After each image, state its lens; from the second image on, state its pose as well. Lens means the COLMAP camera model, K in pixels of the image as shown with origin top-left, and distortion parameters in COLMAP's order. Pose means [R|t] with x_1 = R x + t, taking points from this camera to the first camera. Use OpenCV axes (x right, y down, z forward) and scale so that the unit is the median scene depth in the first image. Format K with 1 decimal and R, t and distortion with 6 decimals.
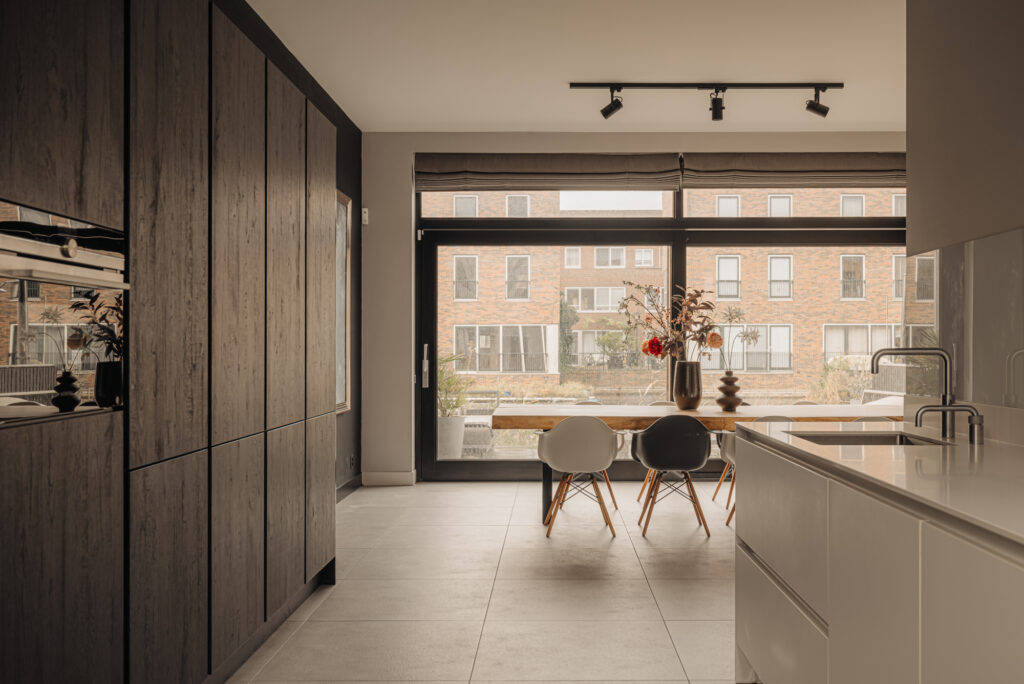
lens RADIAL K [[1018.7, 0, 513.0], [0, 1018.7, 343.9], [0, 0, 1]] dist [0.001496, 0.000000]
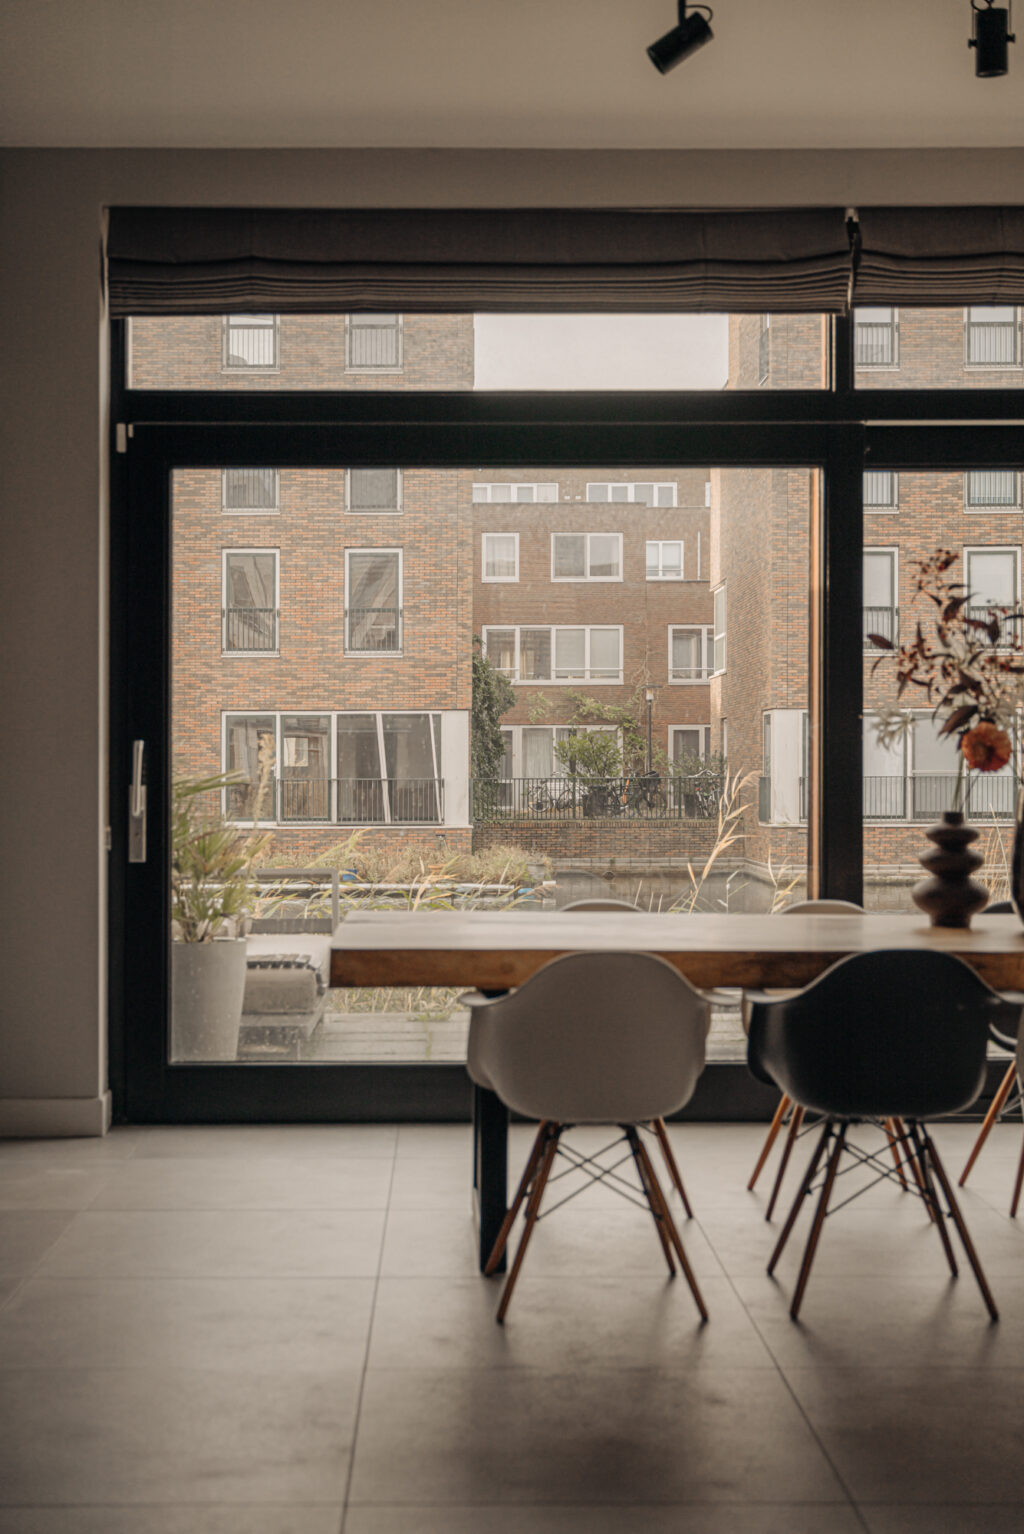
lens RADIAL K [[2256.3, 0, 465.5], [0, 2256.3, 710.8], [0, 0, 1]] dist [0.024442, 0.000000]
pose [[0.998828, 0.000766, 0.048391, -0.008972], [0.000338, 0.999740, -0.022810, 0.007632], [-0.048396, 0.022800, 0.998568, 0.200487]]
